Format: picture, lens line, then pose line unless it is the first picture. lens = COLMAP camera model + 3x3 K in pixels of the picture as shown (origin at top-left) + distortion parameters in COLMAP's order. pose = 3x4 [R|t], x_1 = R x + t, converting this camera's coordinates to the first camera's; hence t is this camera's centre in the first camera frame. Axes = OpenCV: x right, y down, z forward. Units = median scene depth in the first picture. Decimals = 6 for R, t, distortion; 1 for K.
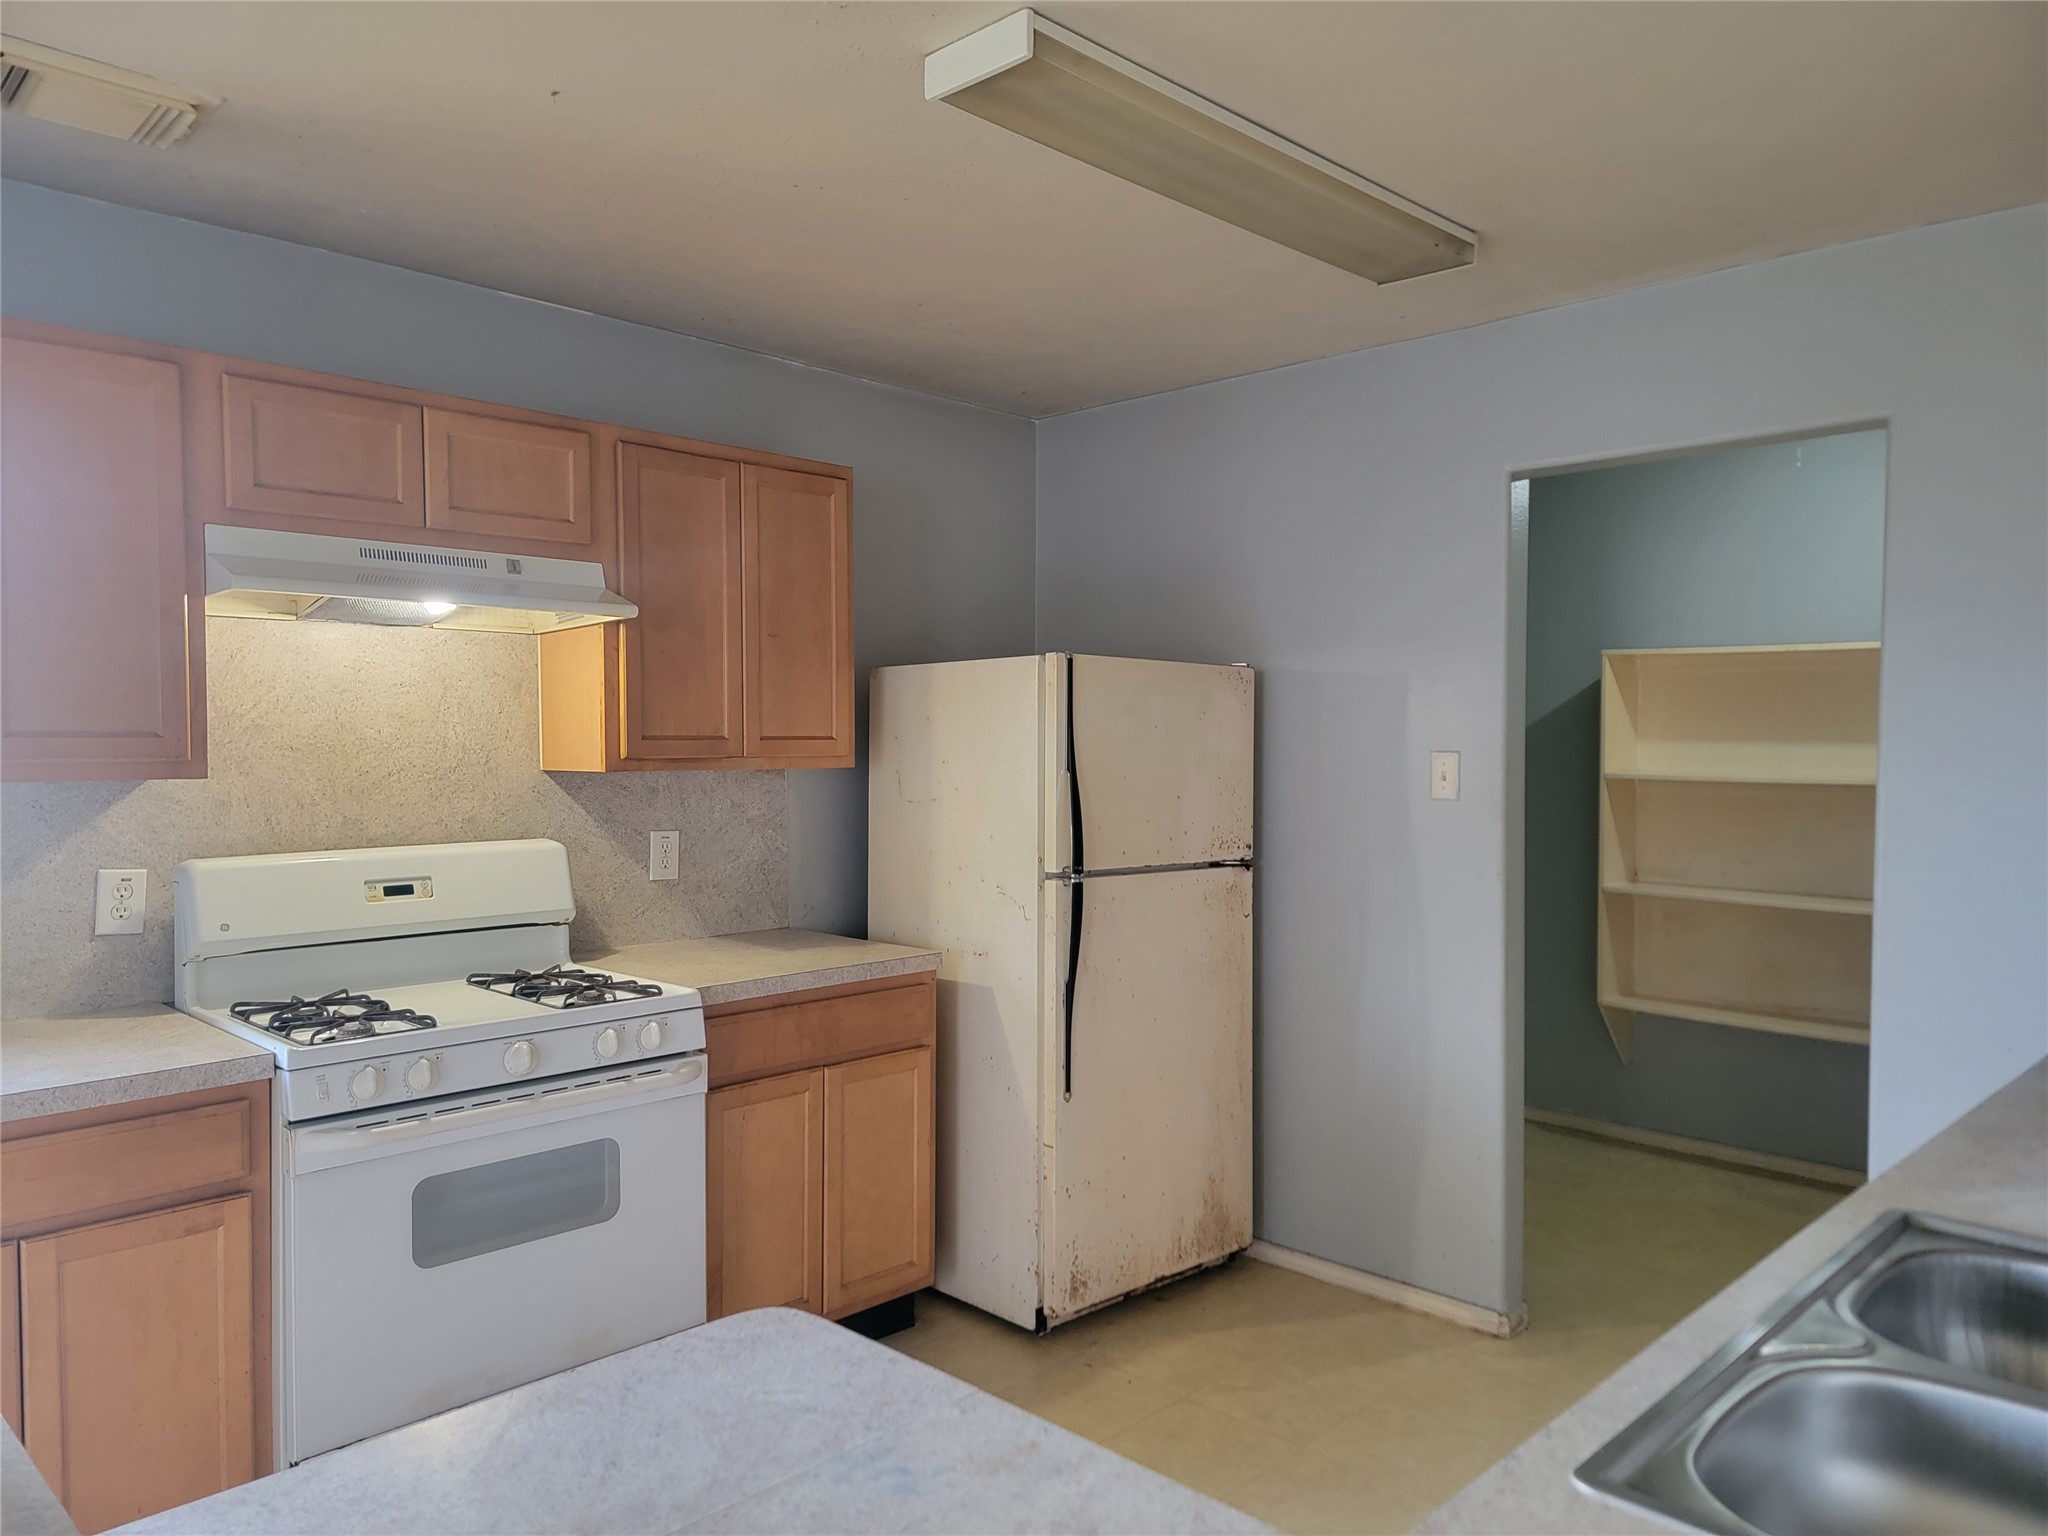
lens RADIAL K [[1419.2, 0, 1041.5], [0, 1419.2, 779.7], [0, 0, 1]] dist [0.089155, -0.074434]
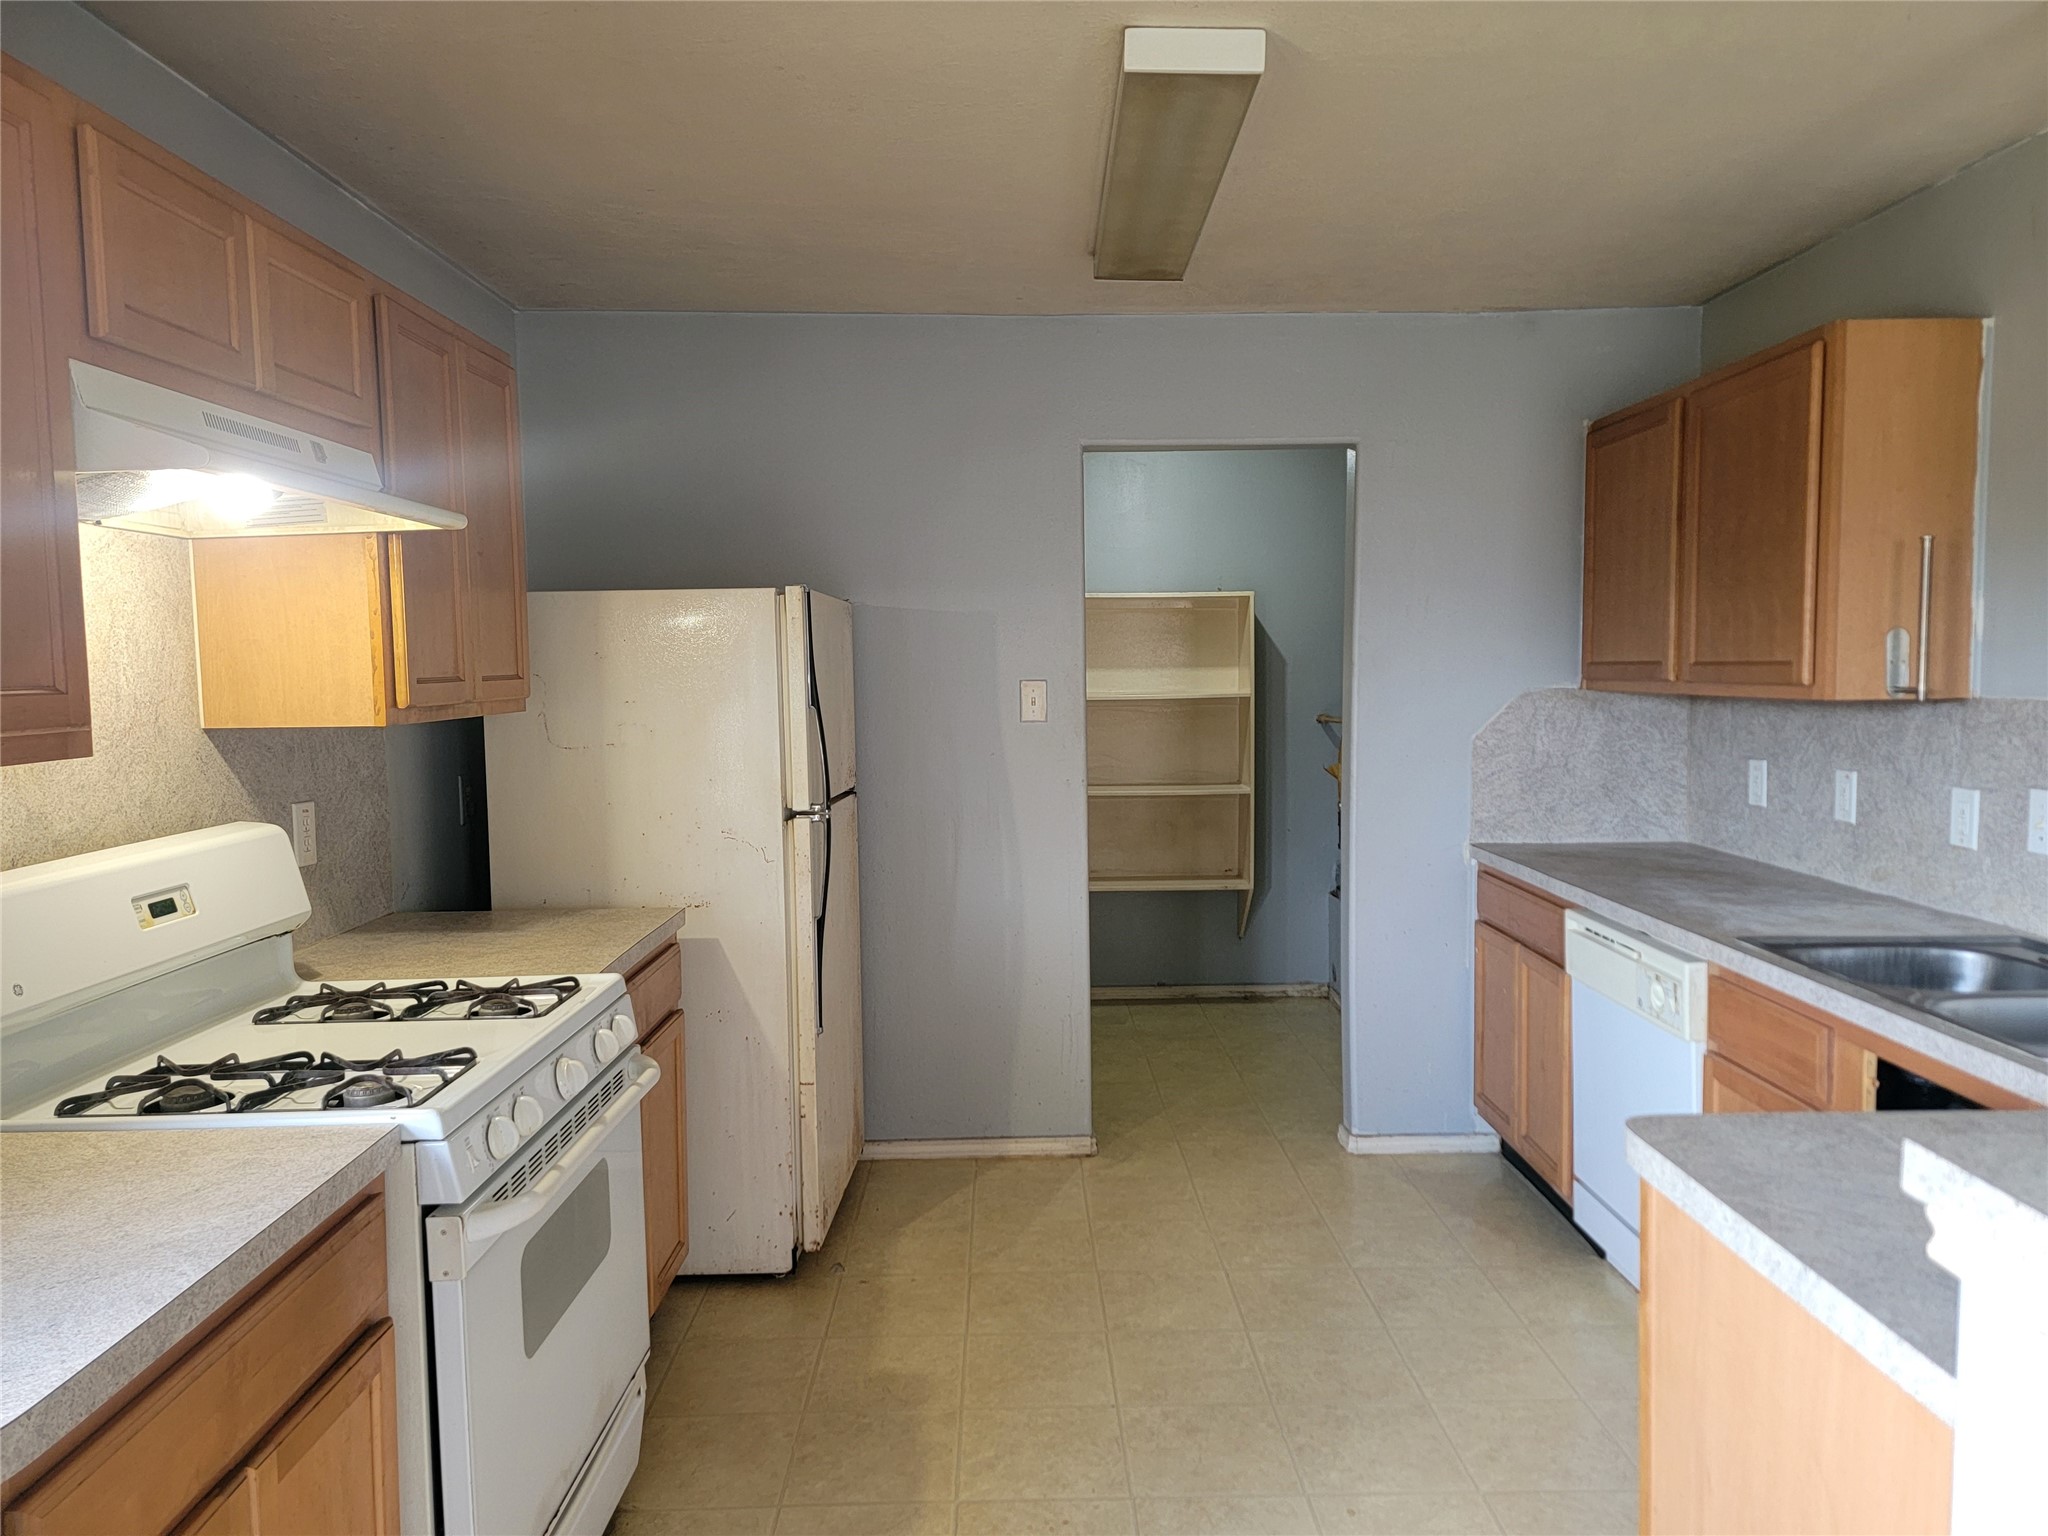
lens RADIAL K [[1419.2, 0, 1041.5], [0, 1419.2, 779.7], [0, 0, 1]] dist [0.089155, -0.074434]
pose [[0.701772, -0.069285, 0.709024, -0.570036], [0.033202, 0.997359, 0.064599, -0.014031], [-0.711627, -0.021792, 0.702219, 0.187223]]
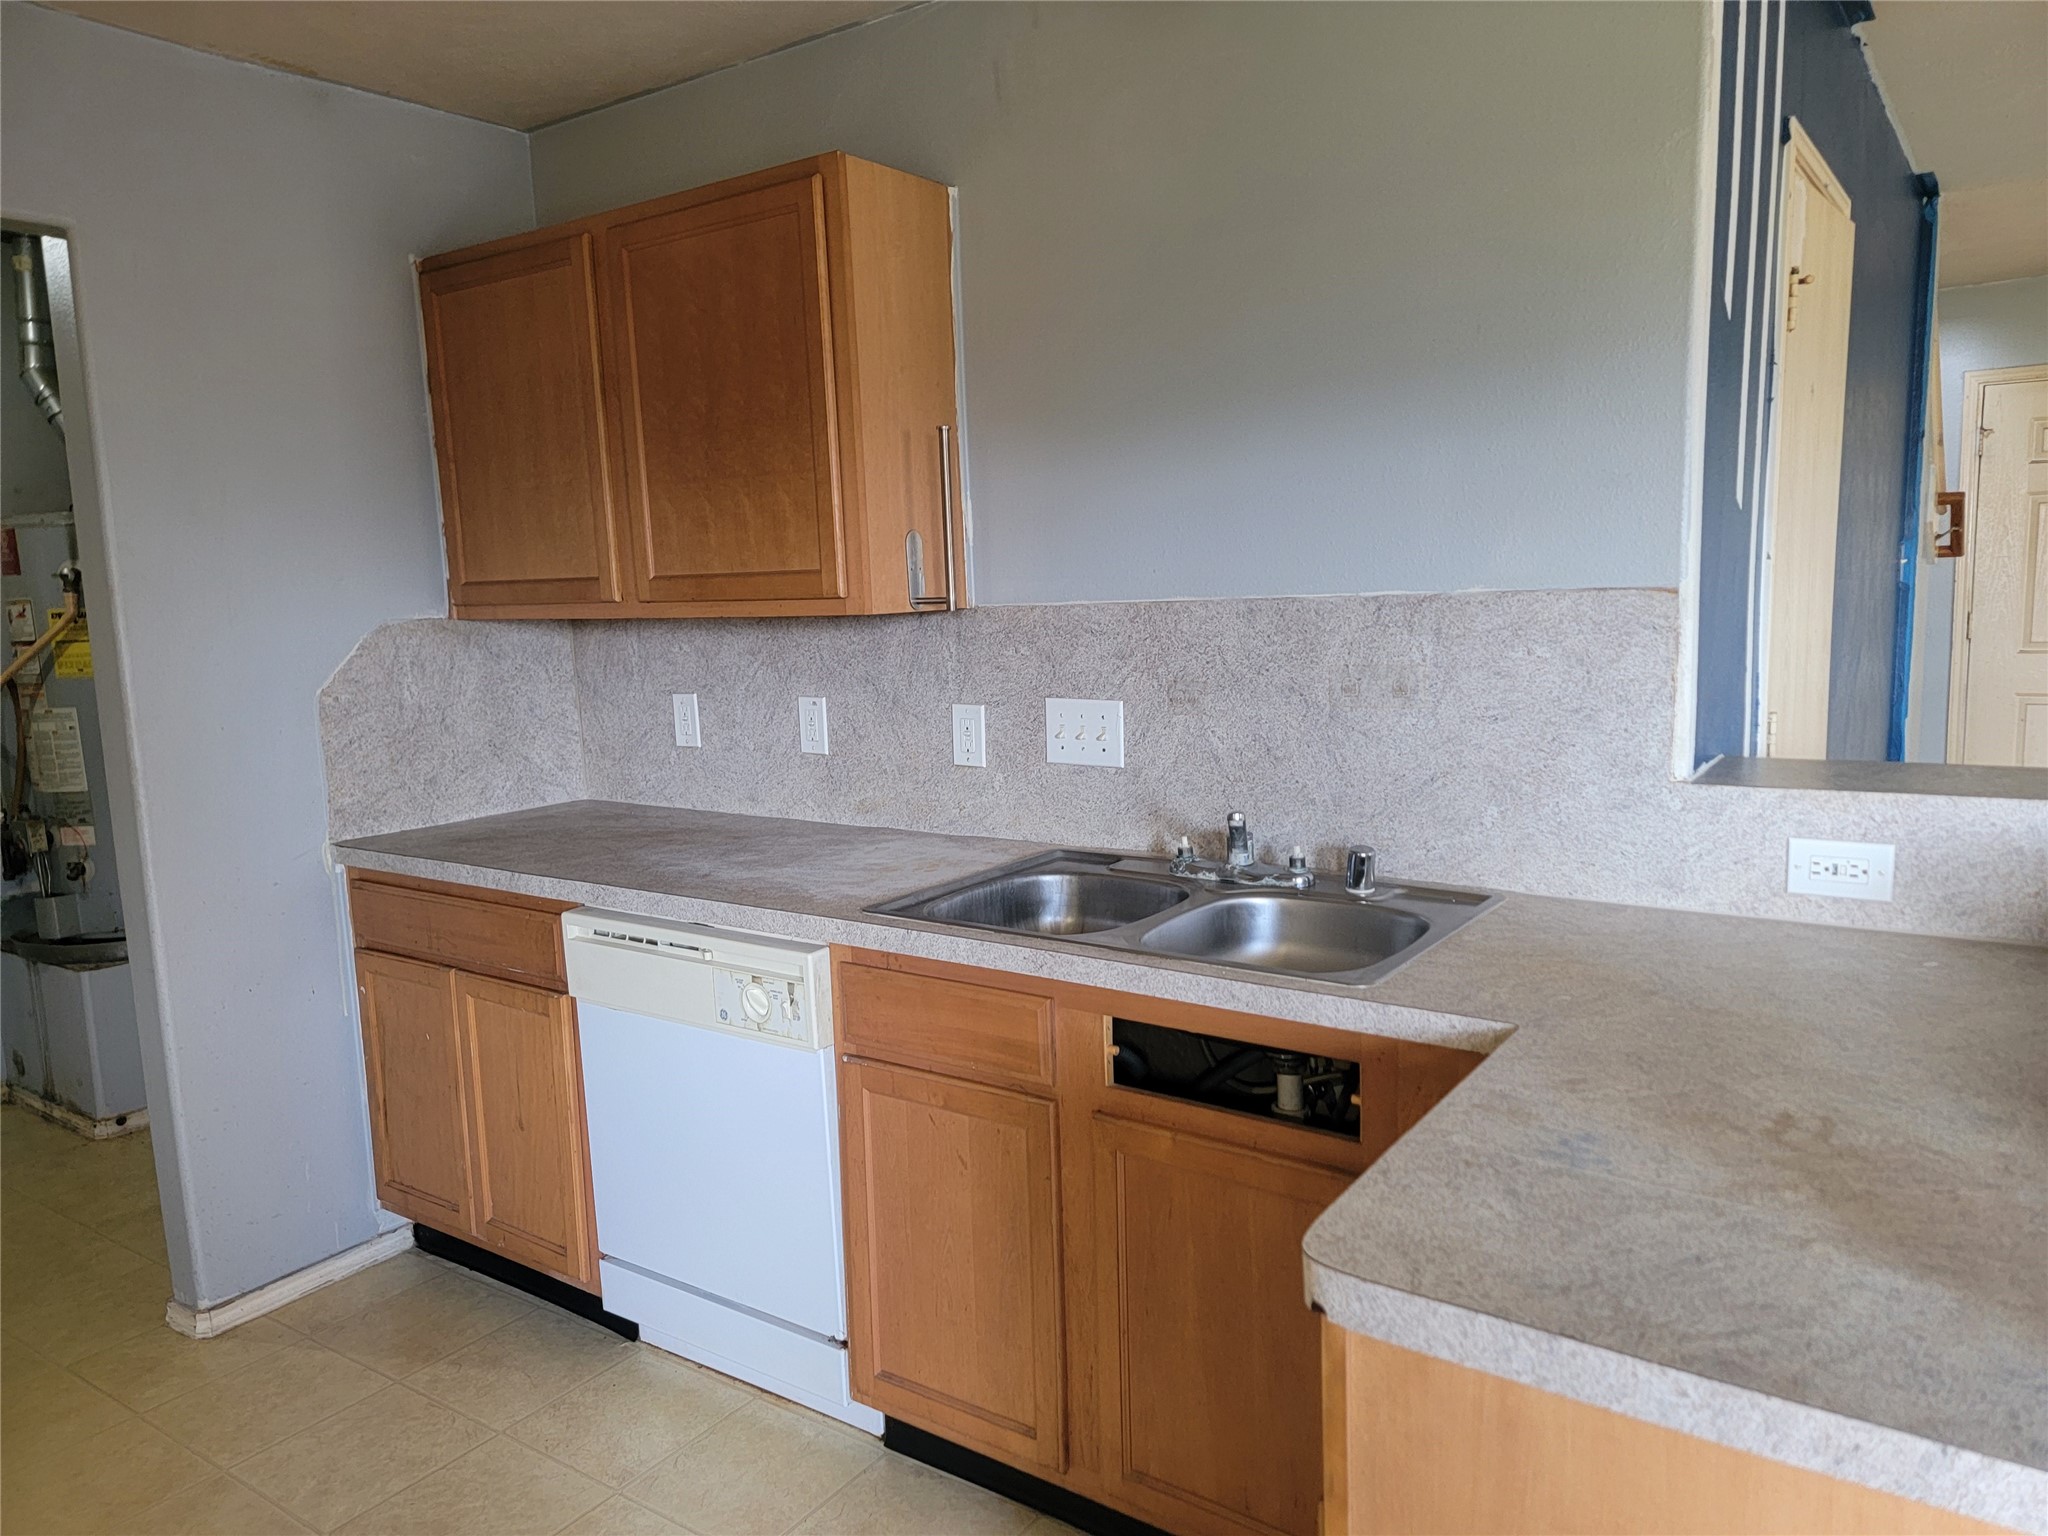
lens RADIAL K [[1419.2, 0, 1041.5], [0, 1419.2, 779.7], [0, 0, 1]] dist [0.089155, -0.074434]
pose [[-0.159237, -0.140553, 0.977184, -0.361987], [0.063779, 0.986281, 0.152255, -0.011792], [-0.985178, 0.086568, -0.148088, 0.490398]]
